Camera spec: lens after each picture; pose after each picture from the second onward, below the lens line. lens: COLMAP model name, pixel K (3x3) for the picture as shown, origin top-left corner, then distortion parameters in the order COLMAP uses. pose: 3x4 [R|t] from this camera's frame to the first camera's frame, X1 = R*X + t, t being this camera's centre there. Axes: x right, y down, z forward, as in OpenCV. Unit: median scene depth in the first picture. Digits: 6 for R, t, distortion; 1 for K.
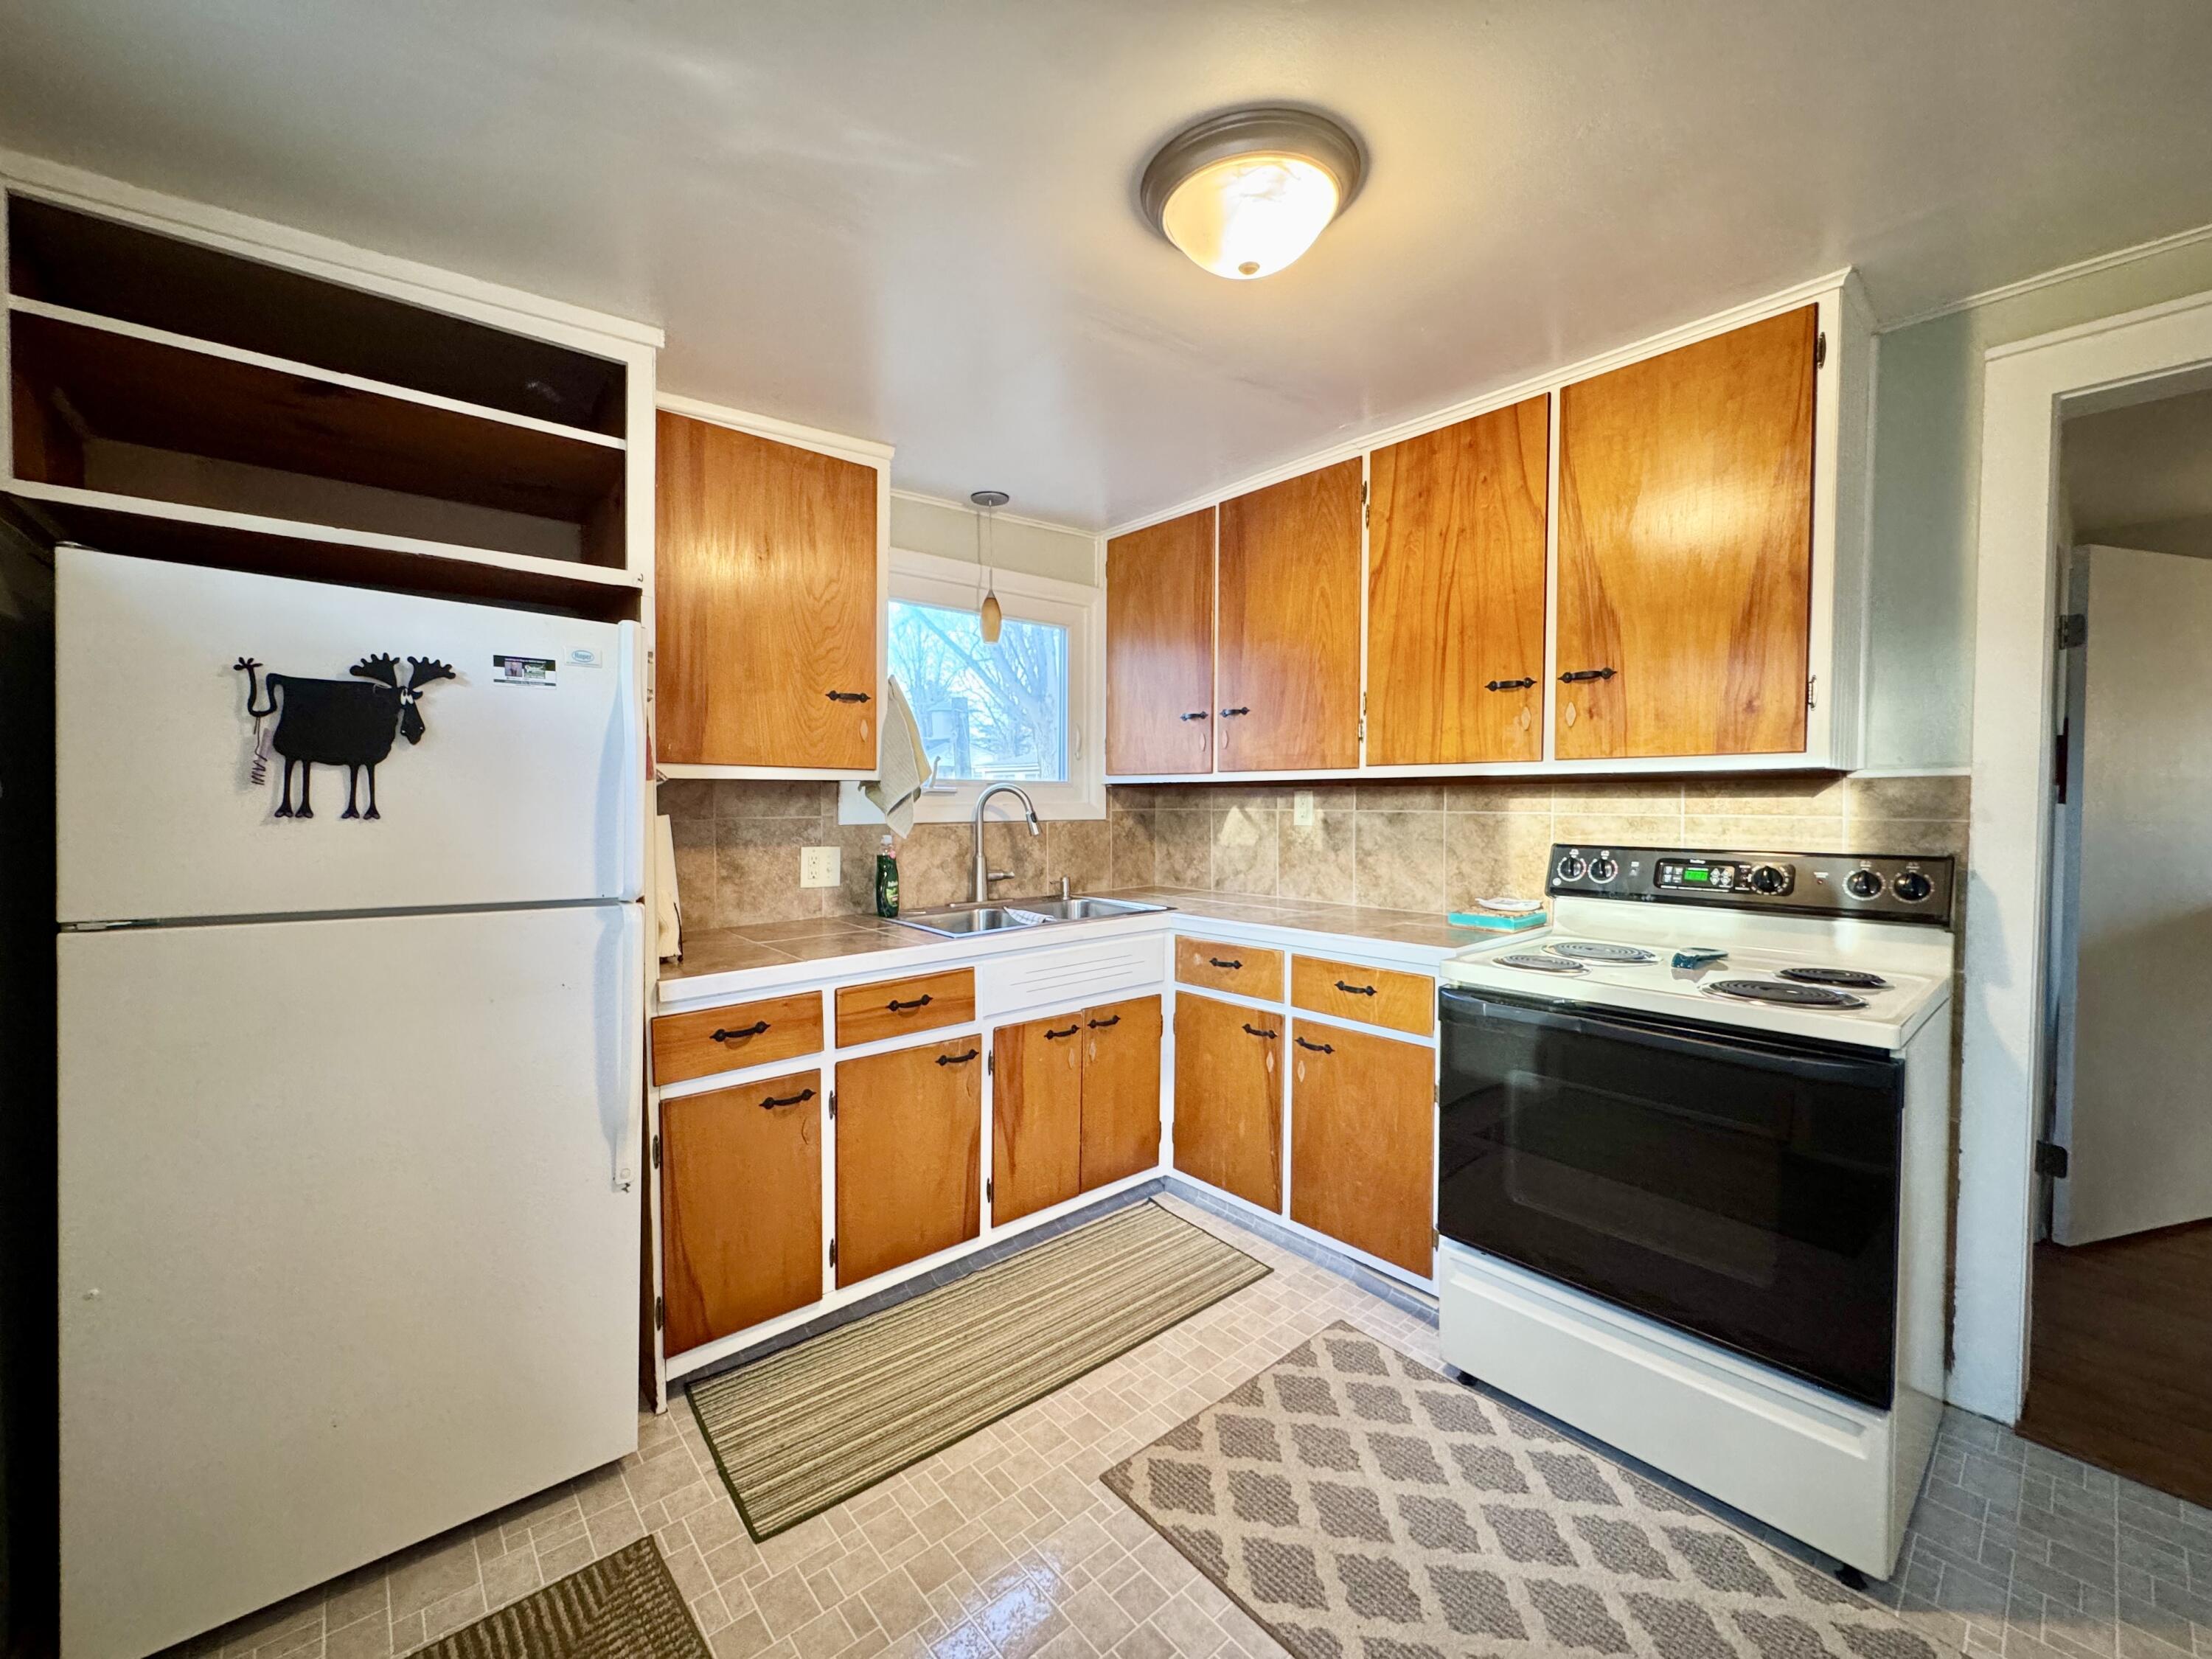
lens RADIAL K [[880.4, 0, 1108.1], [0, 880.4, 822.3], [0, 0, 1]] dist [-0.003060, 0.000521]
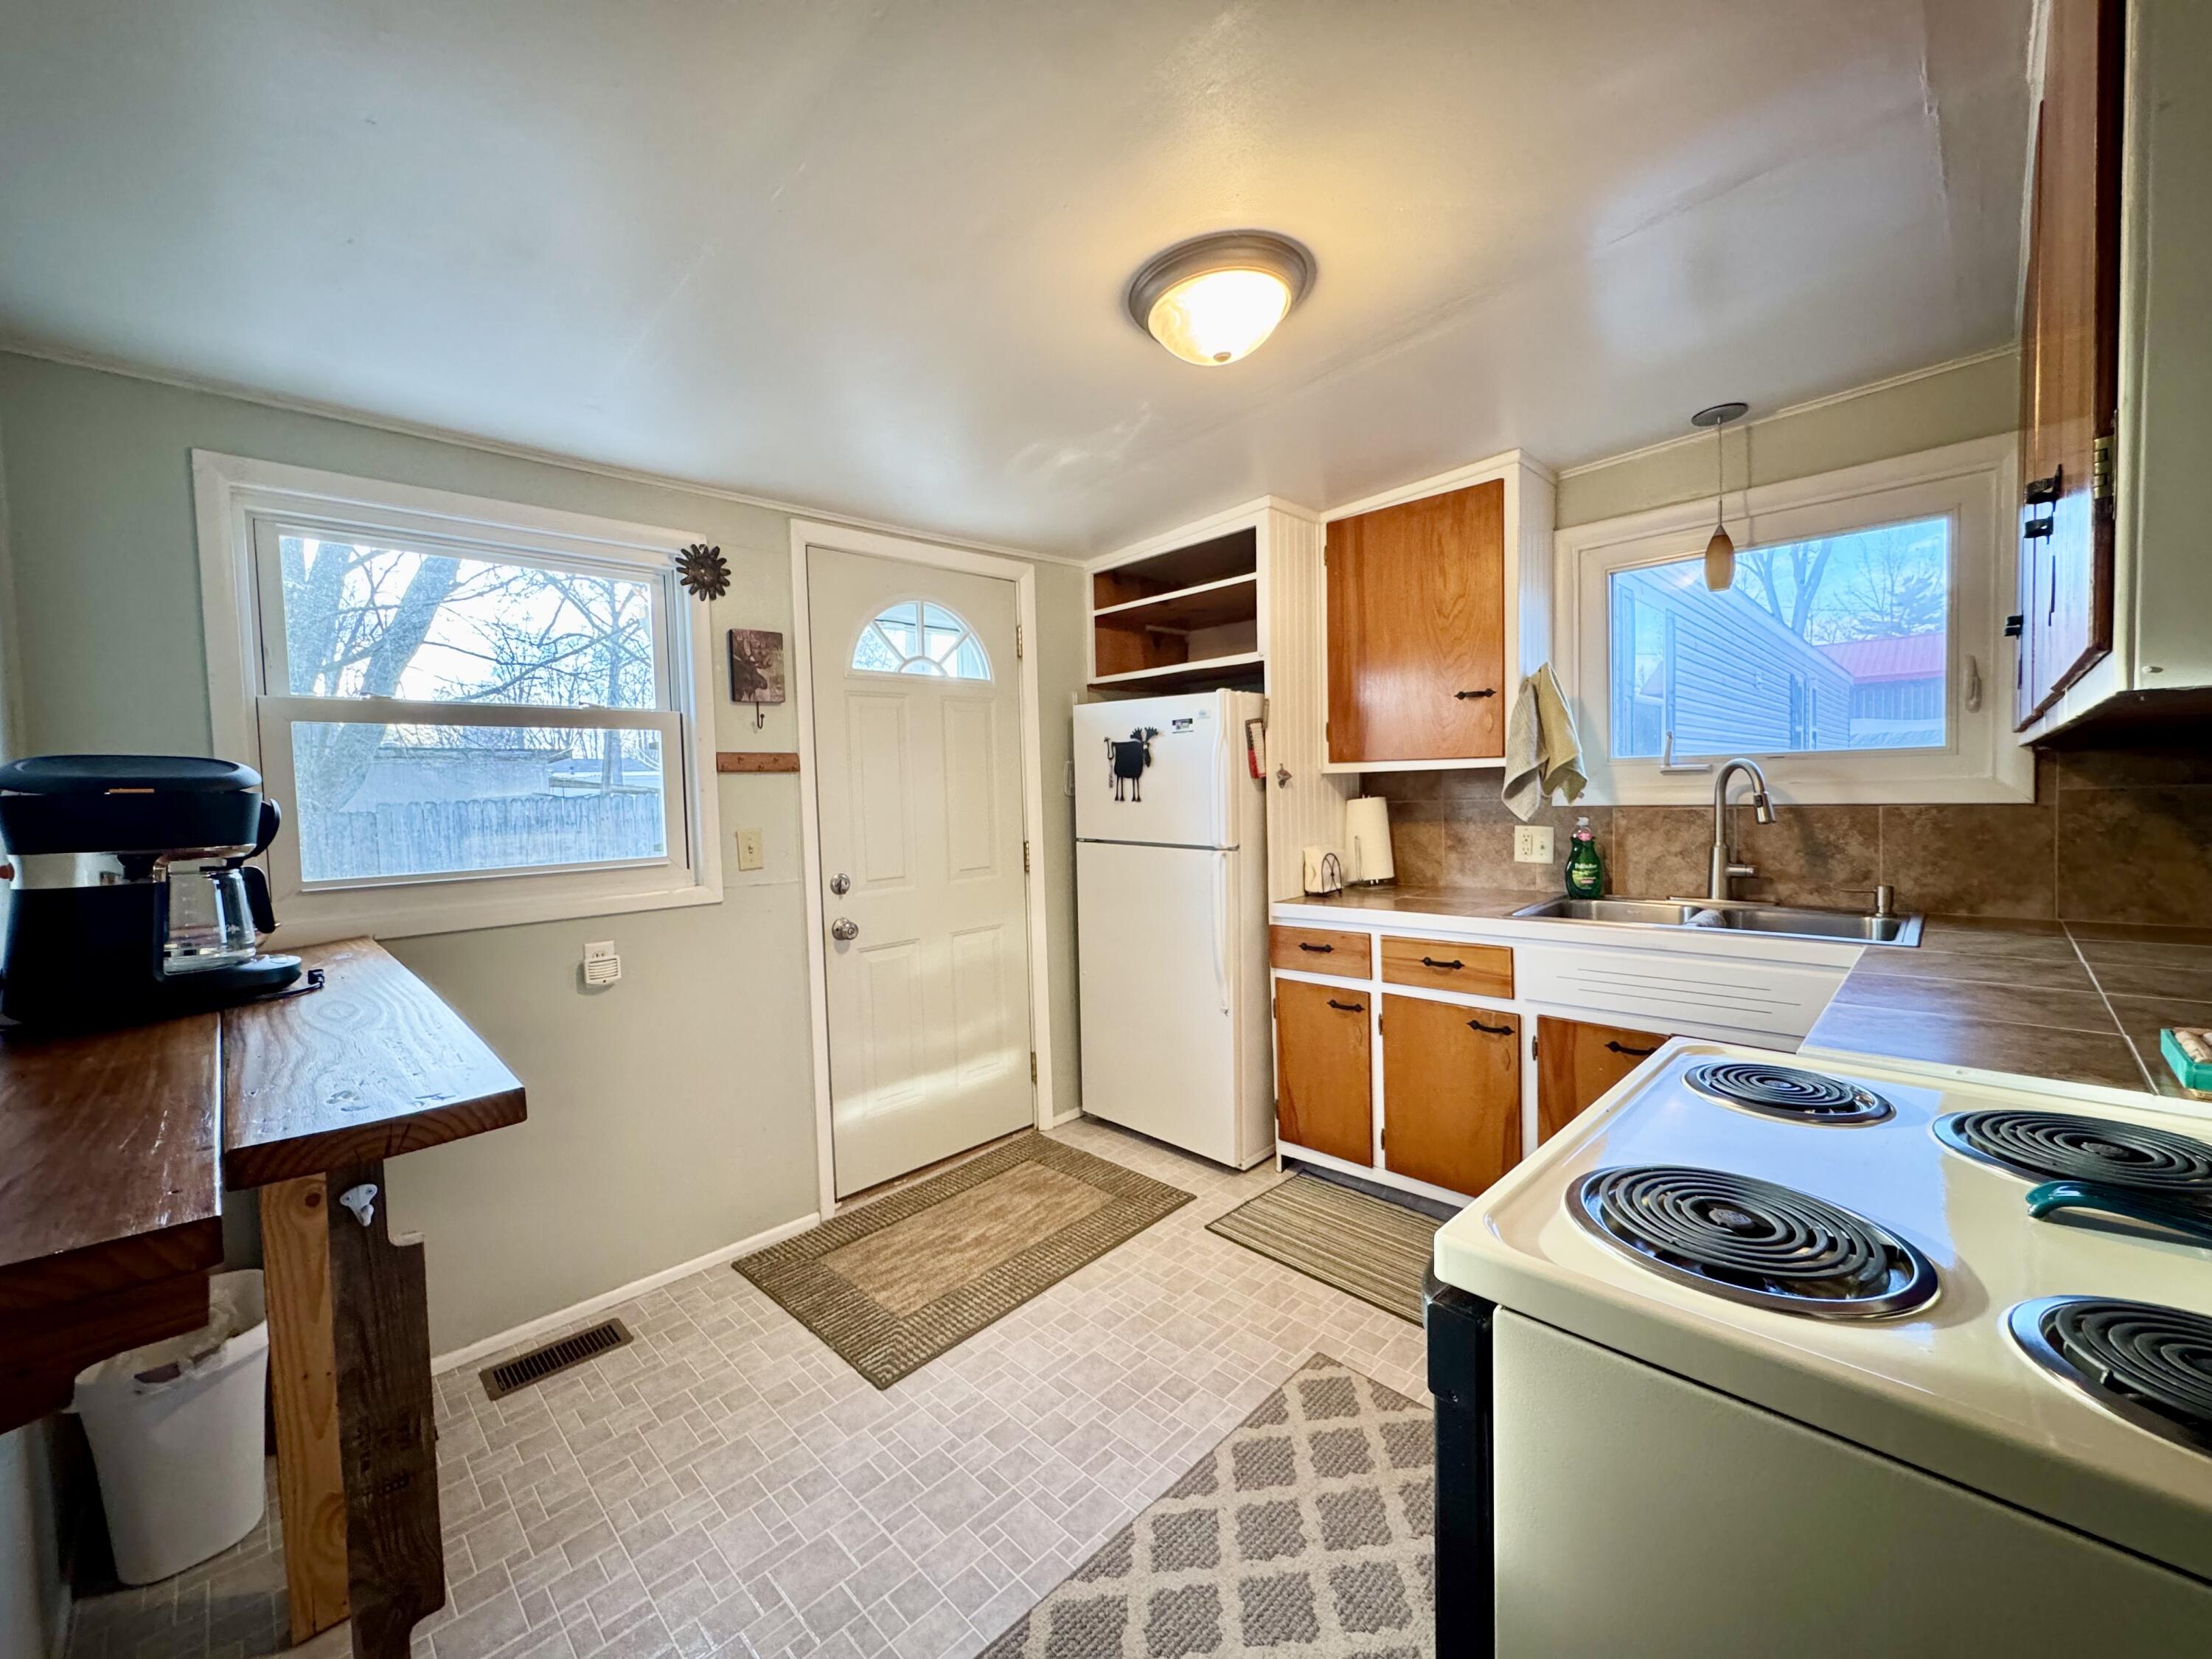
lens RADIAL K [[880.4, 0, 1106.1], [0, 880.4, 822.1], [0, 0, 1]] dist [-0.003060, 0.000521]
pose [[0.071025, 0.036461, -0.996808, 0.831087], [0.002106, 0.999324, 0.036703, -0.020741], [0.997472, -0.004706, 0.070900, 0.453802]]
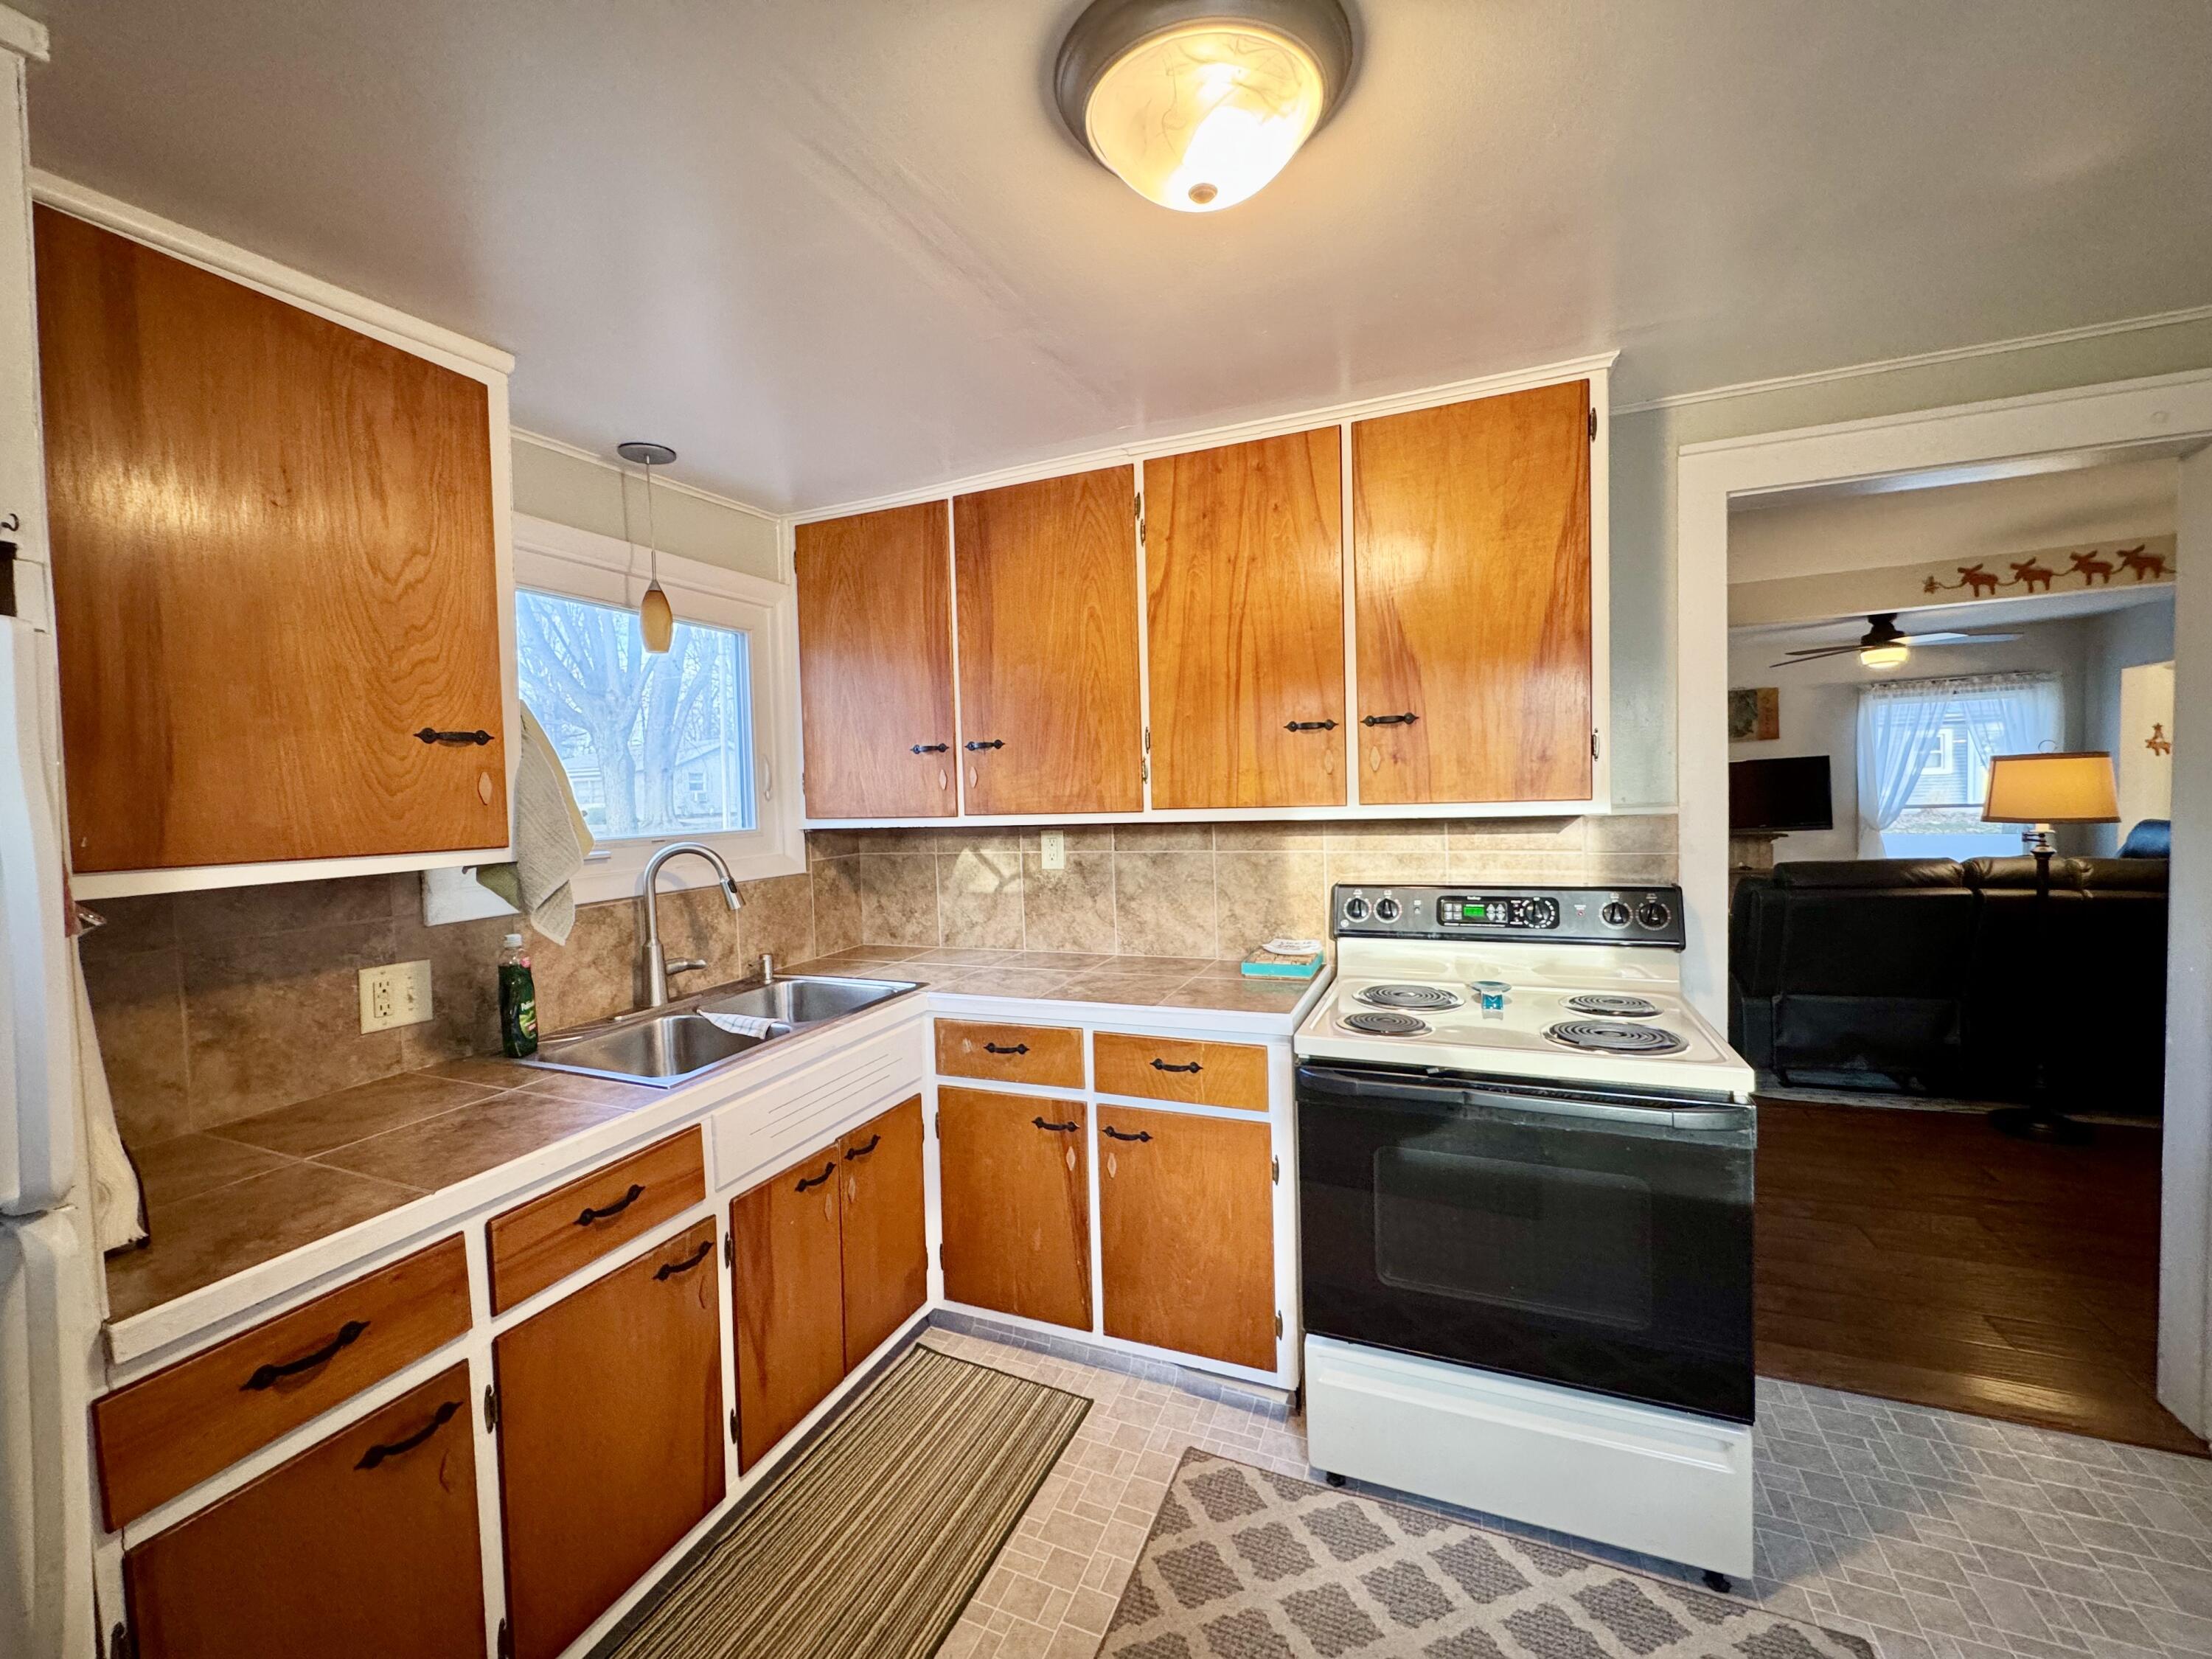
lens RADIAL K [[880.4, 0, 1105.3], [0, 880.4, 824.2], [0, 0, 1]] dist [-0.003060, 0.000521]
pose [[0.897669, -0.045612, 0.438304, -0.158782], [0.043413, 0.998944, 0.015043, -0.070374], [-0.438527, 0.005524, 0.898701, 0.227273]]
